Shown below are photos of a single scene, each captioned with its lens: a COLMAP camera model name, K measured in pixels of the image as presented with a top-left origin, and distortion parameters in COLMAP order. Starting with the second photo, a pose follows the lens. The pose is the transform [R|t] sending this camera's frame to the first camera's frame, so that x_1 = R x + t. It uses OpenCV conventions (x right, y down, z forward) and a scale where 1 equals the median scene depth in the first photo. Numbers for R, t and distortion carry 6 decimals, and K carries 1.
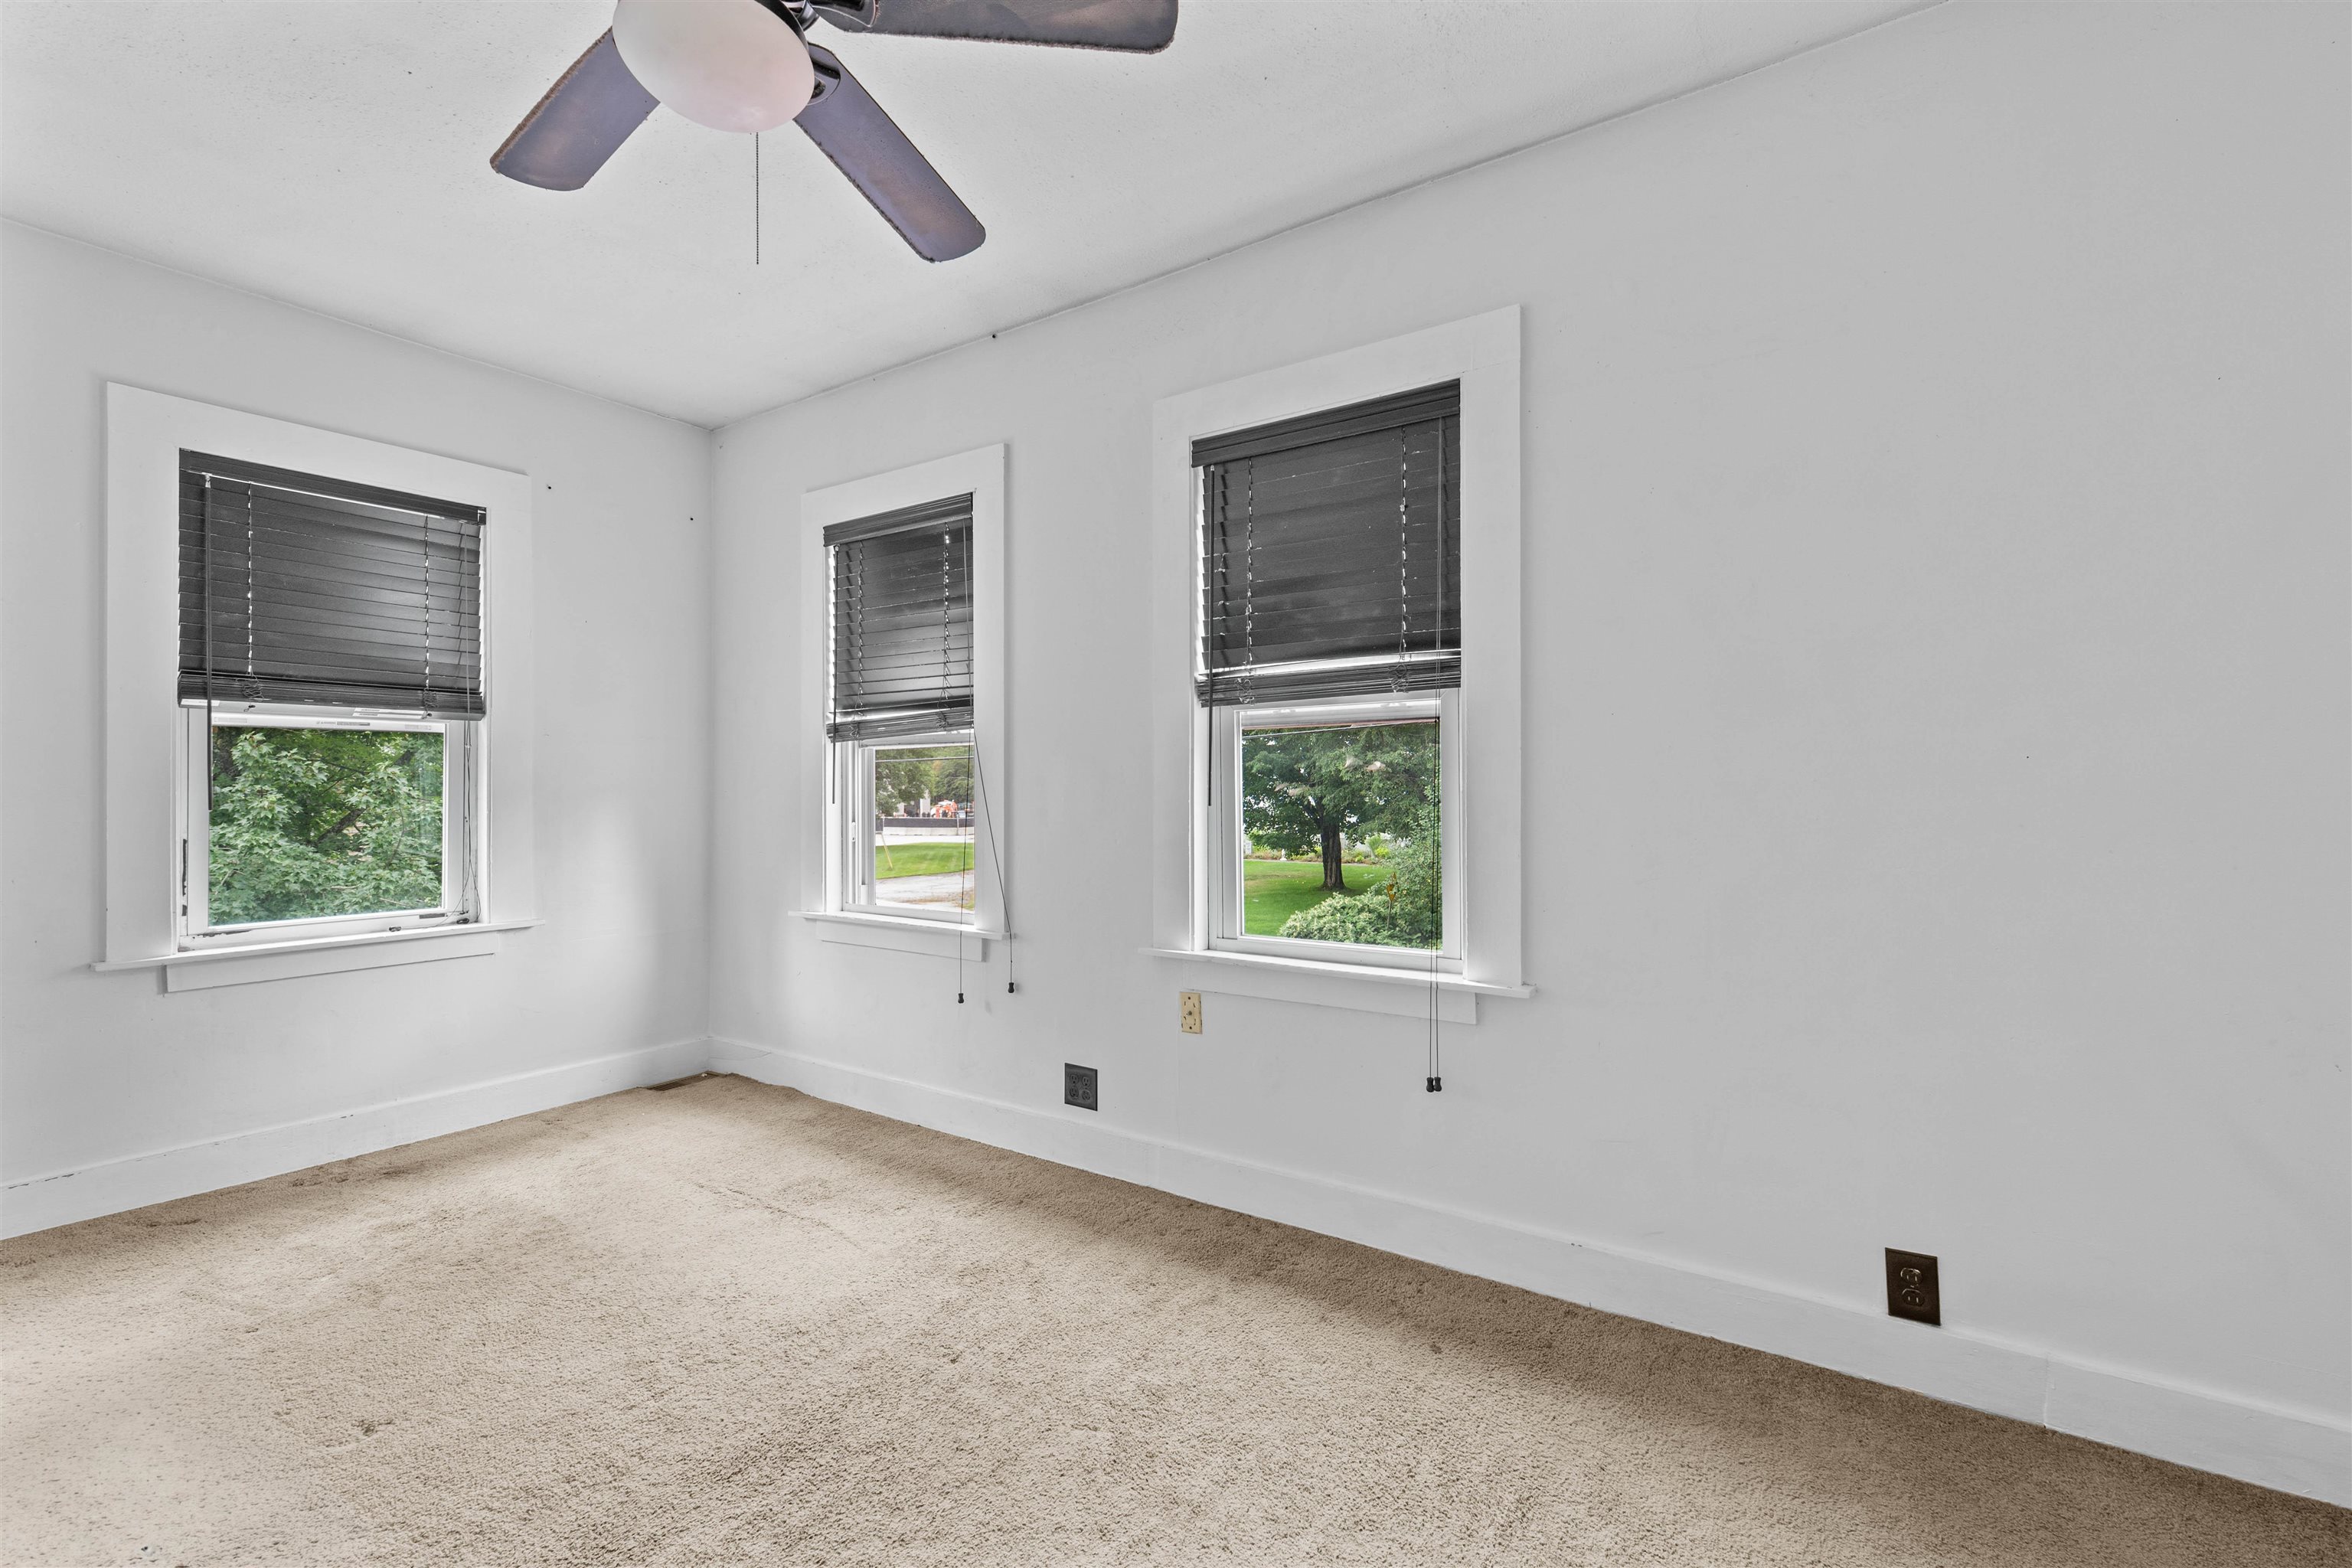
lens RADIAL K [[1017.8, 0, 1178.3], [0, 1017.8, 783.2], [0, 0, 1]] dist [-0.000254, -0.000831]
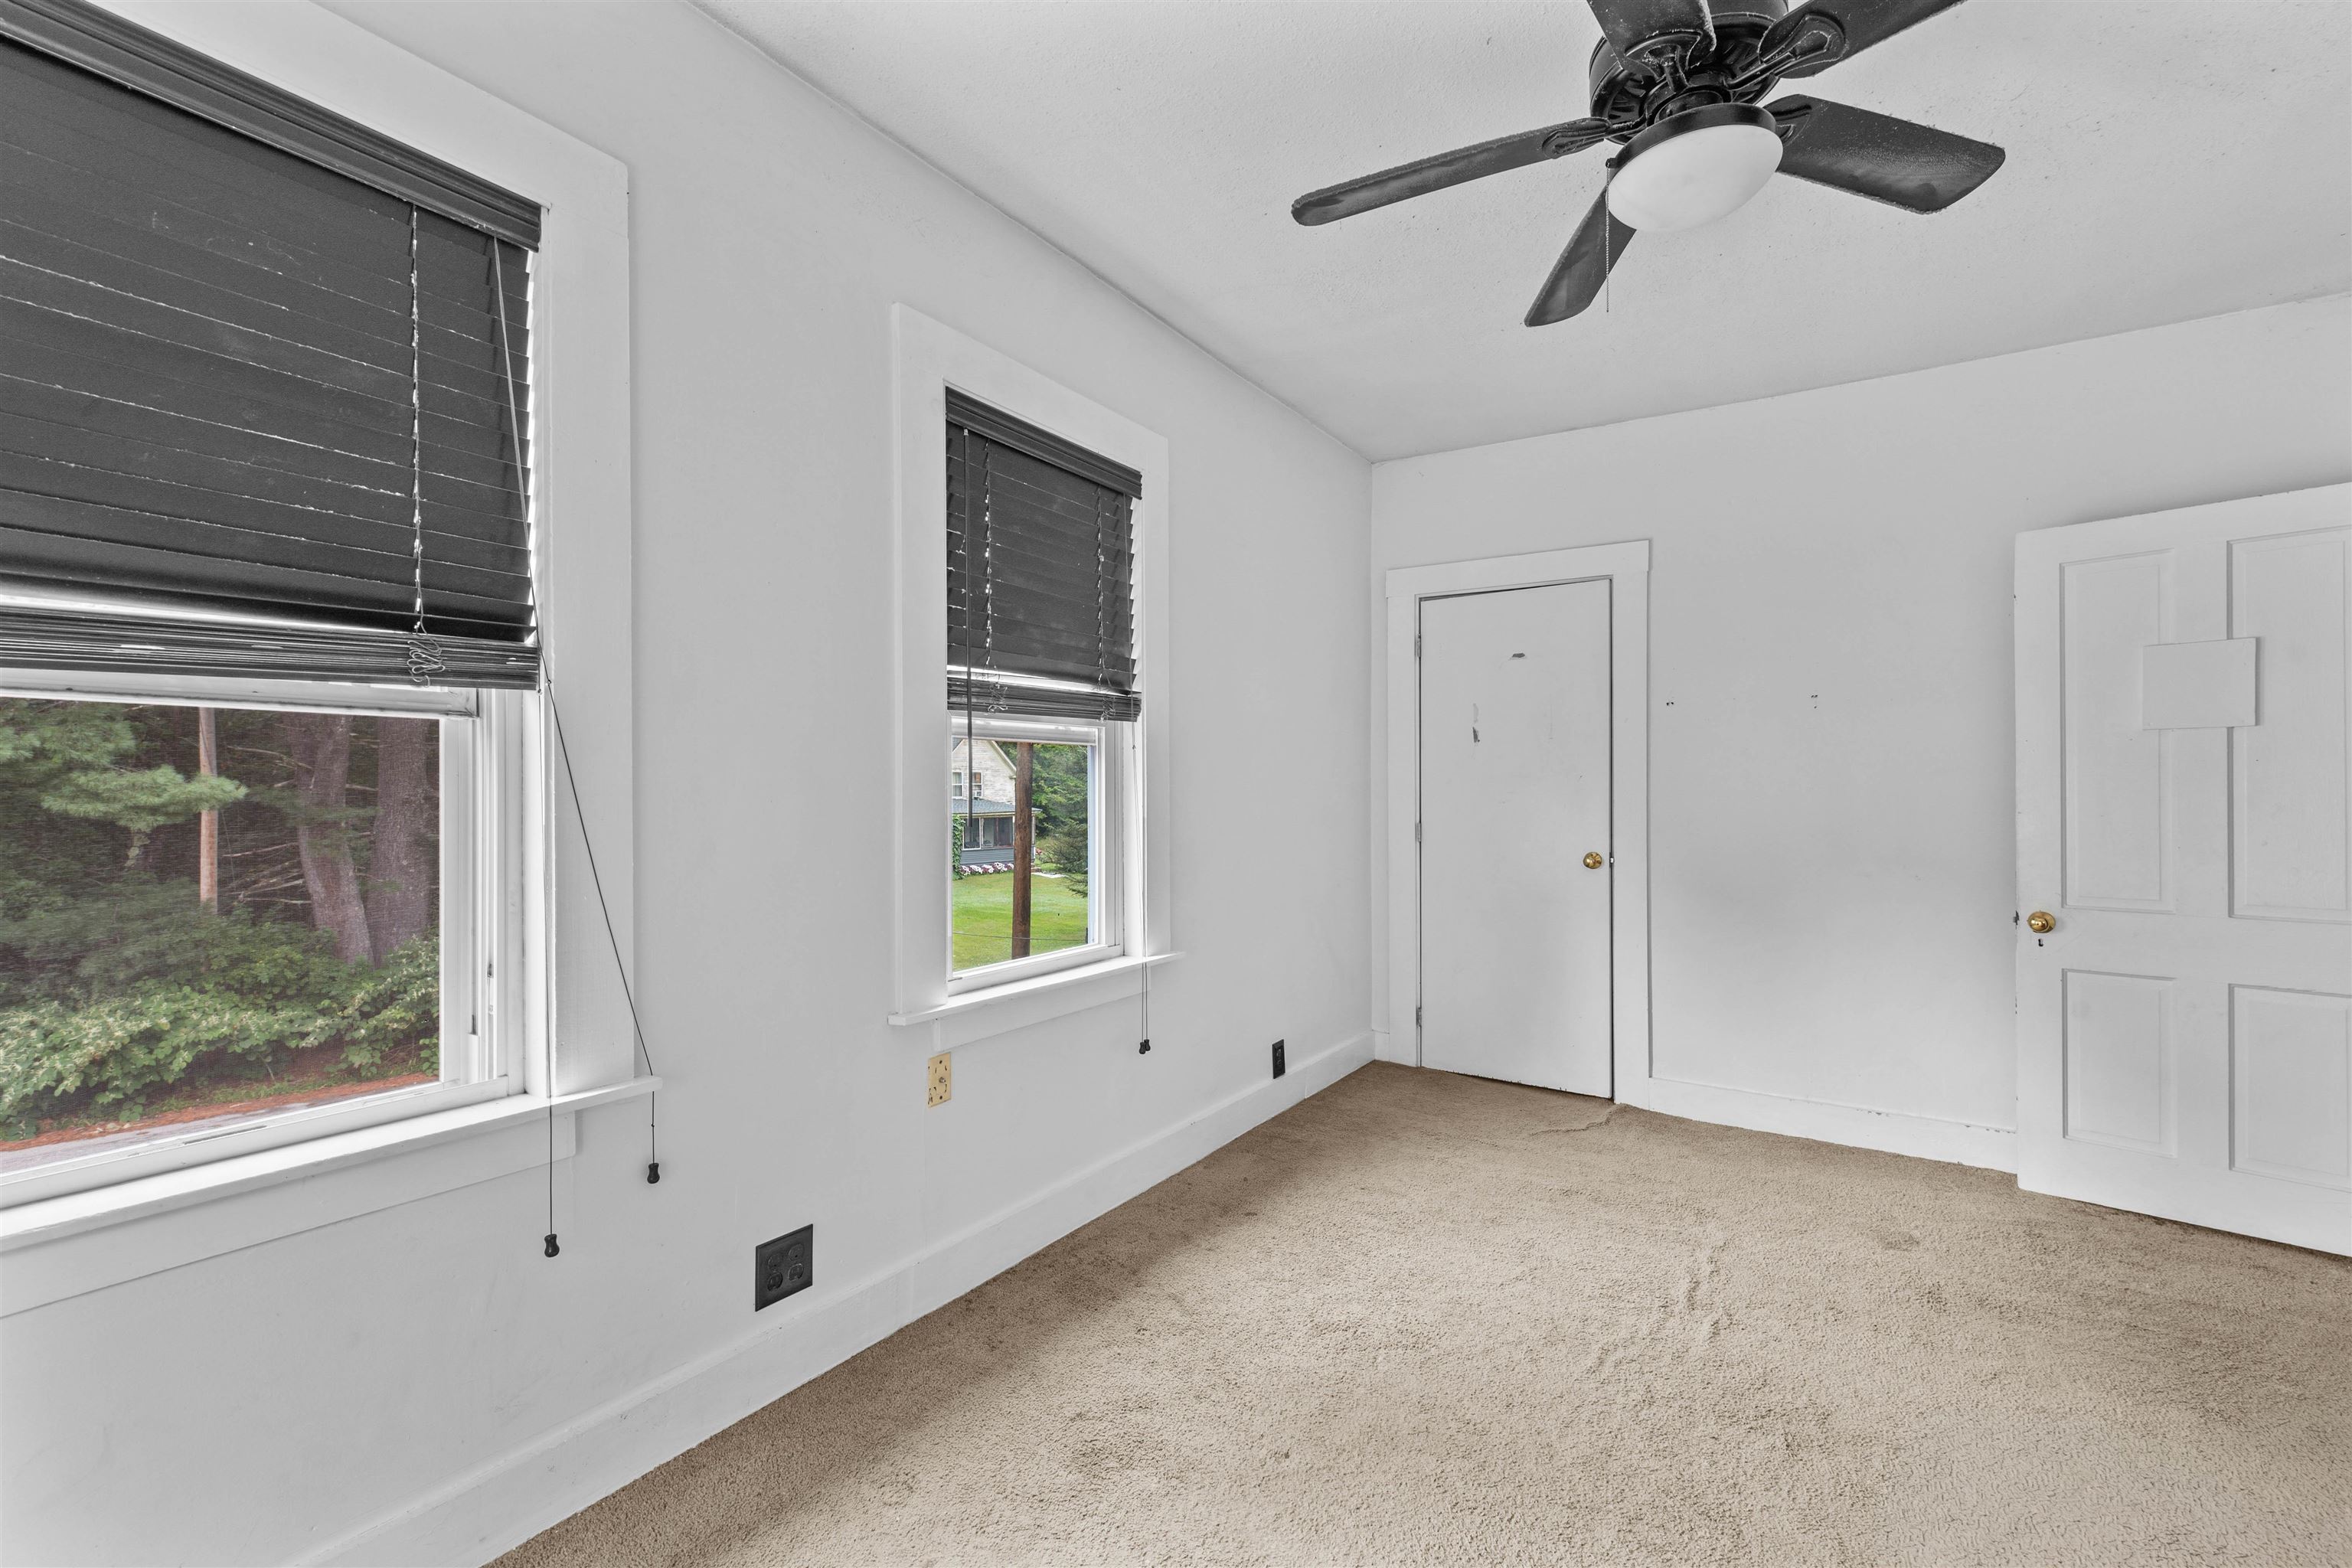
lens RADIAL K [[1017.8, 0, 1190.6], [0, 1017.8, 794.9], [0, 0, 1]] dist [-0.000254, -0.000831]
pose [[-0.024782, -0.002575, 0.999690, -0.895911], [-0.005172, 0.999984, 0.002448, -0.008785], [-0.999680, -0.005110, -0.024795, 0.899735]]
